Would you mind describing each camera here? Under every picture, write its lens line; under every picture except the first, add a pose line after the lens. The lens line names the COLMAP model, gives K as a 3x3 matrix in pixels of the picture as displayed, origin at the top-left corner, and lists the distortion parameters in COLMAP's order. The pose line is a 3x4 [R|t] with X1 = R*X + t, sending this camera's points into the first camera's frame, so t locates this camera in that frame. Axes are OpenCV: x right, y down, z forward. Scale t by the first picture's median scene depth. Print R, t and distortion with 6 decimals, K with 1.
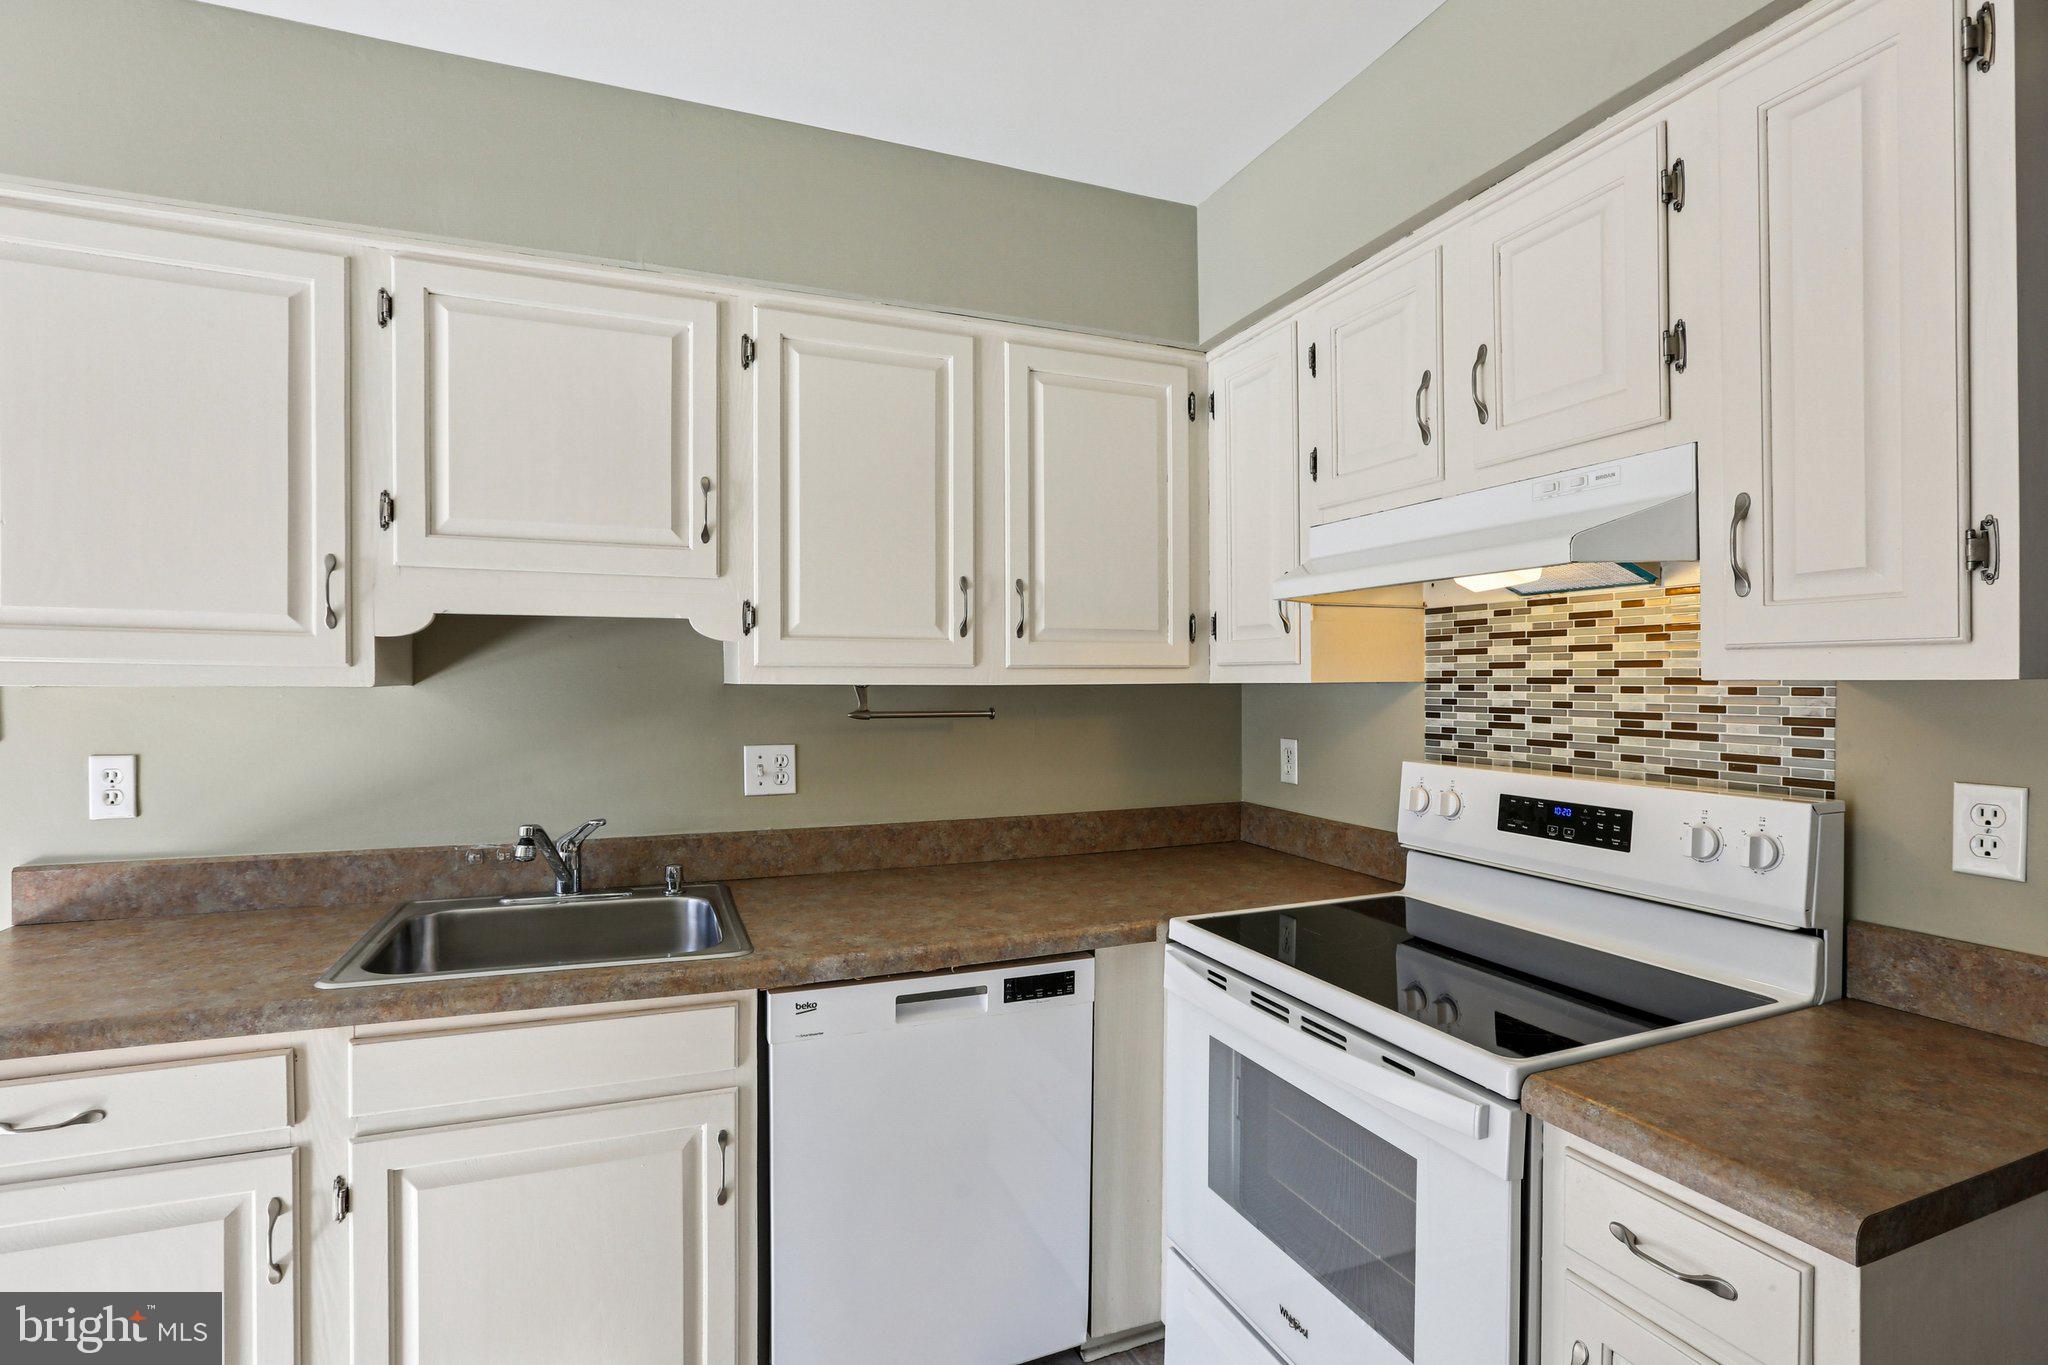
lens RADIAL K [[947.9, 0, 1033.8], [0, 947.9, 696.2], [0, 0, 1]] dist [-0.043249, 0.009000]
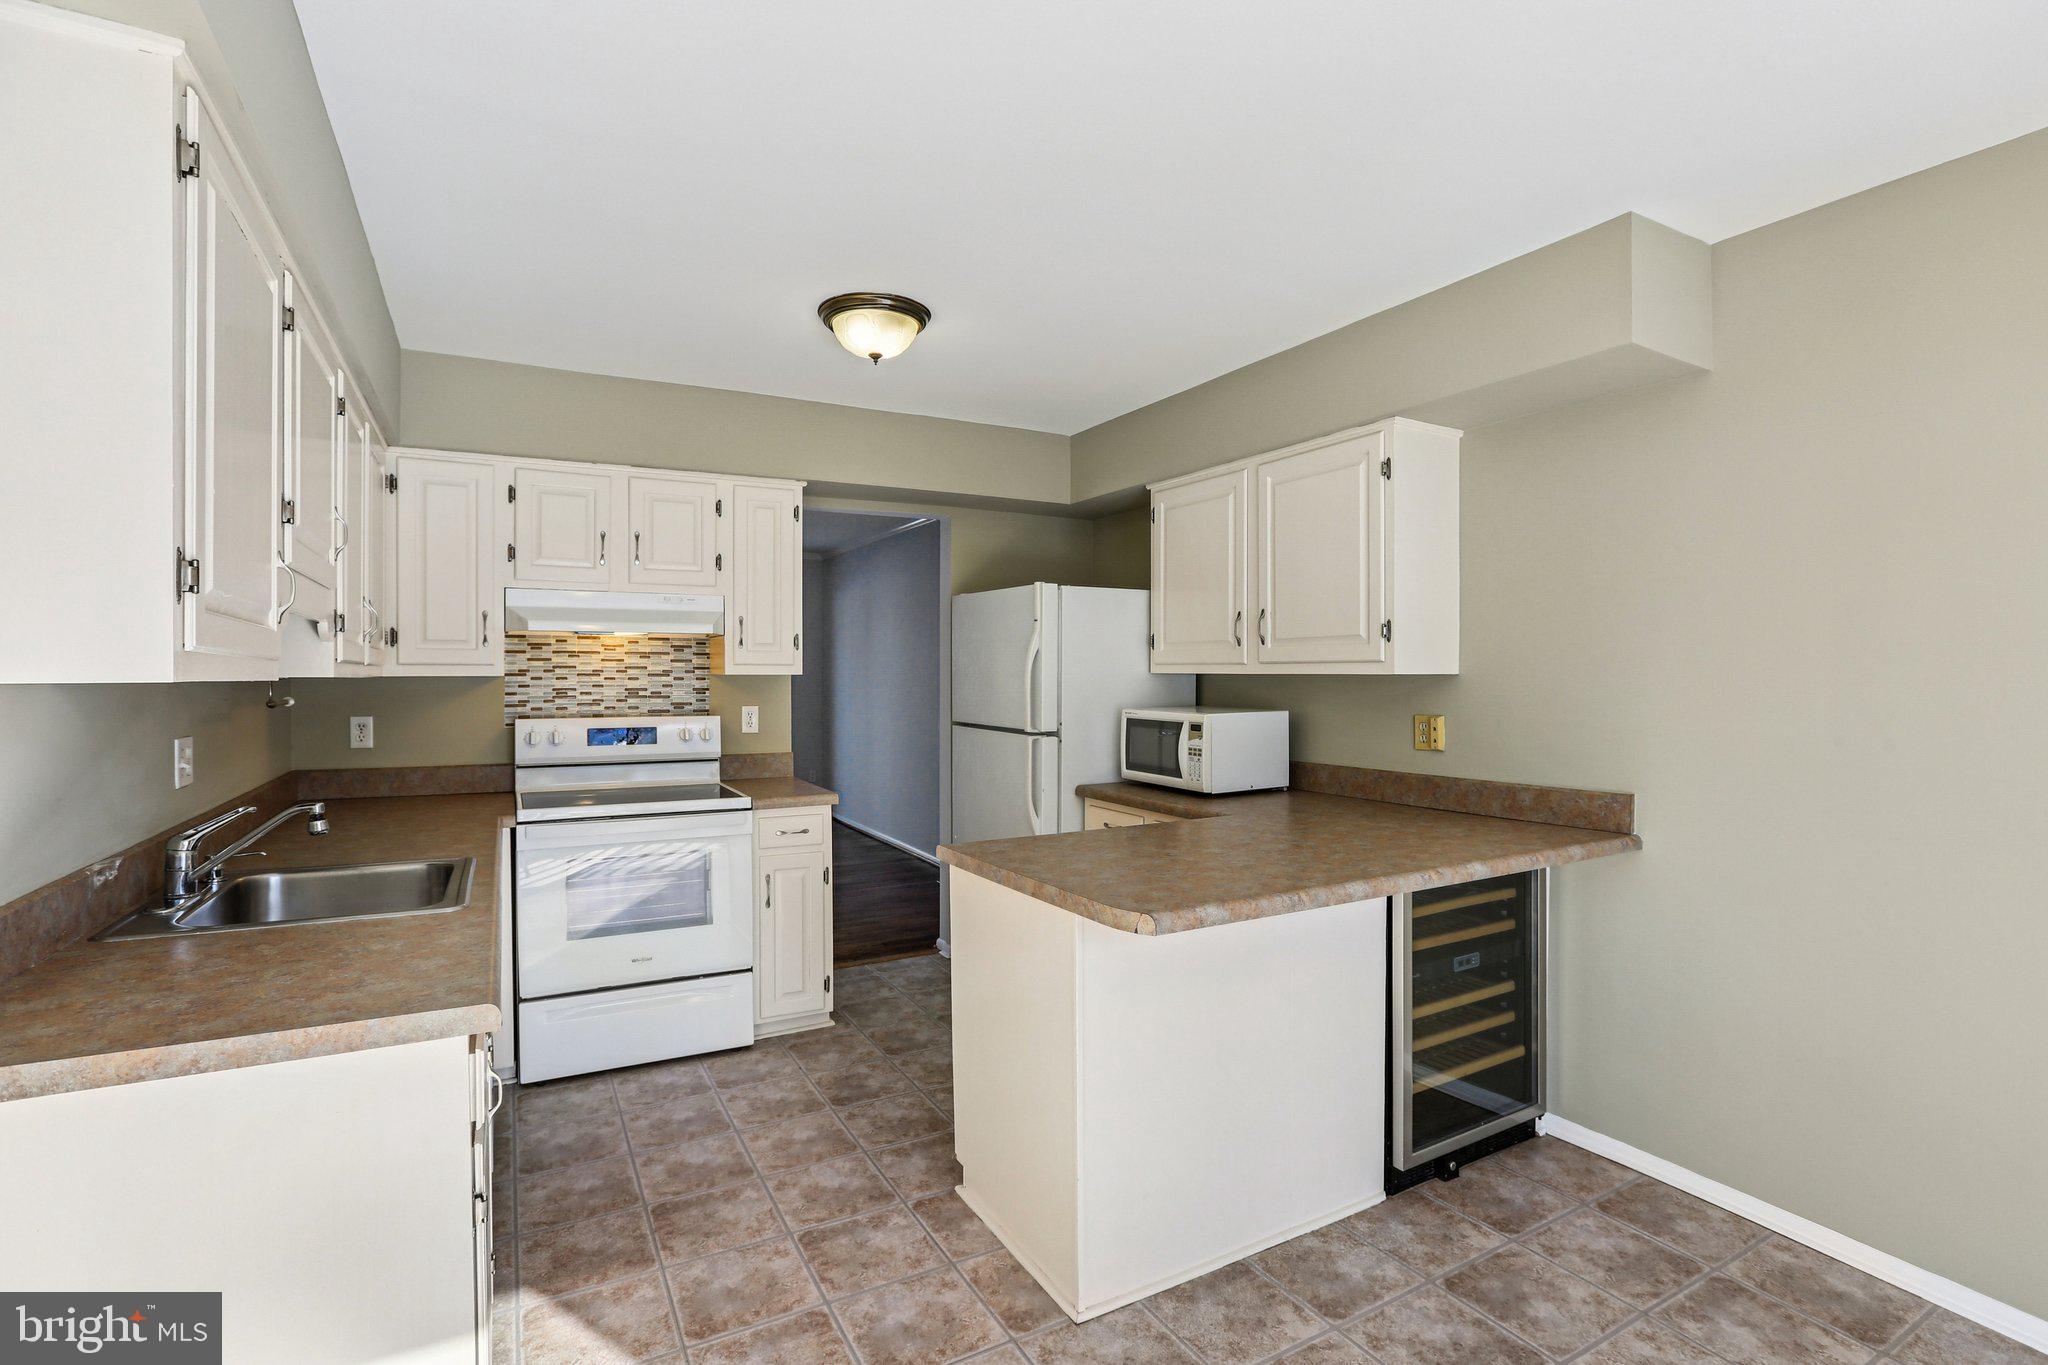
lens RADIAL K [[947.9, 0, 1027.6], [0, 947.9, 680.2], [0, 0, 1]] dist [-0.043249, 0.009000]
pose [[-0.127386, -0.004816, 0.991841, -1.687175], [0.014502, 0.999872, 0.006717, -0.003893], [-0.991747, 0.015239, -0.127300, 0.283175]]
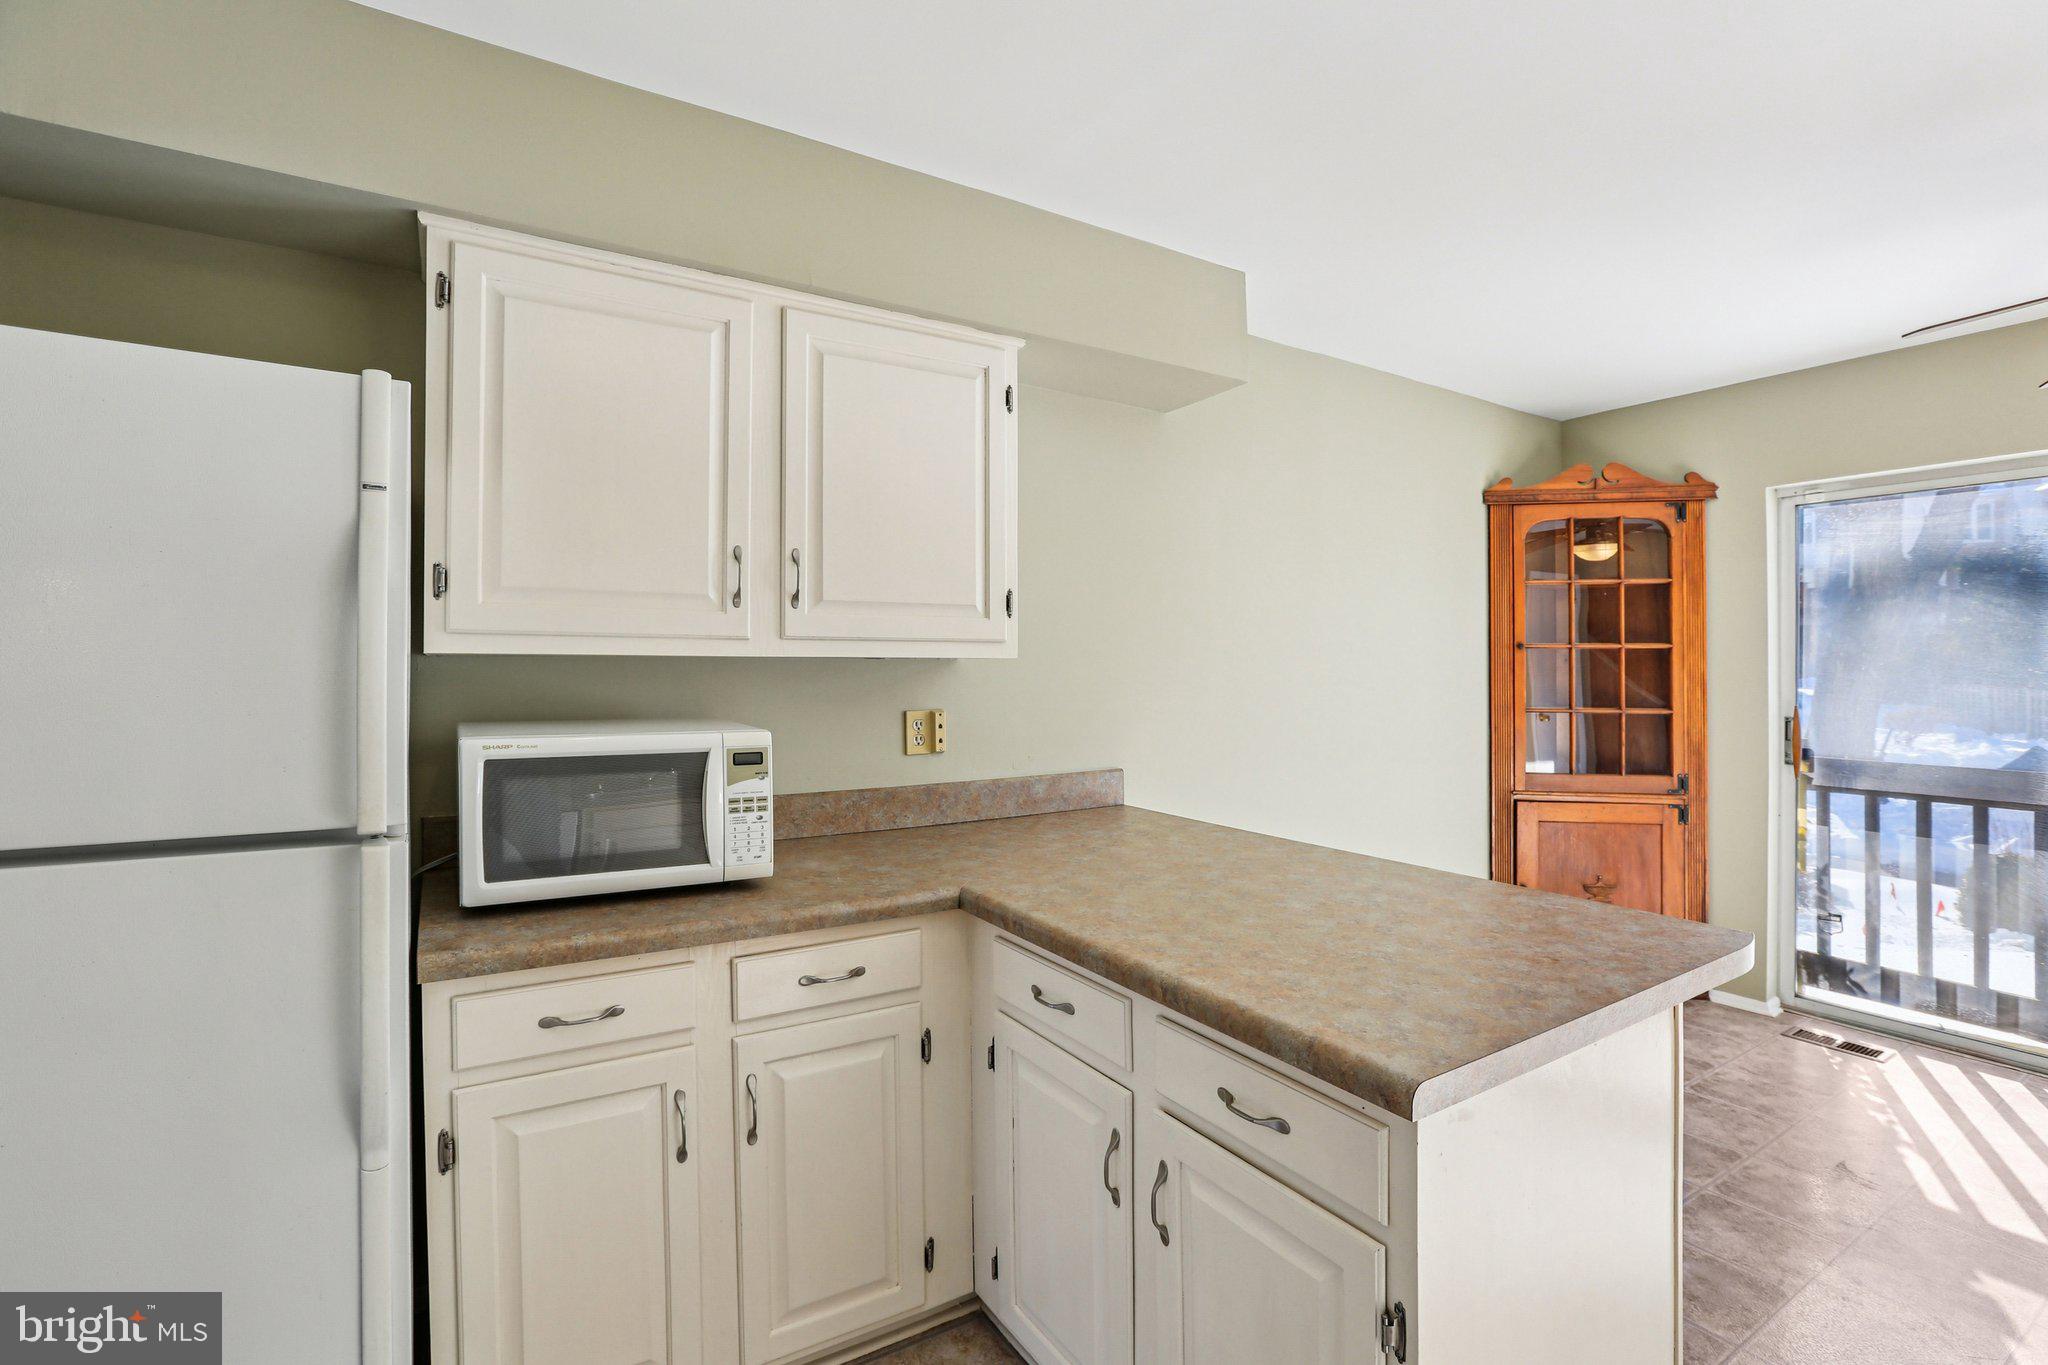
lens RADIAL K [[947.9, 0, 1012.3], [0, 947.9, 662.1], [0, 0, 1]] dist [-0.043249, 0.009000]
pose [[-0.984477, -0.001776, -0.175505, 0.092653], [-0.004004, 0.999916, 0.012343, -0.005561], [0.175468, 0.012854, -0.984401, 0.741968]]
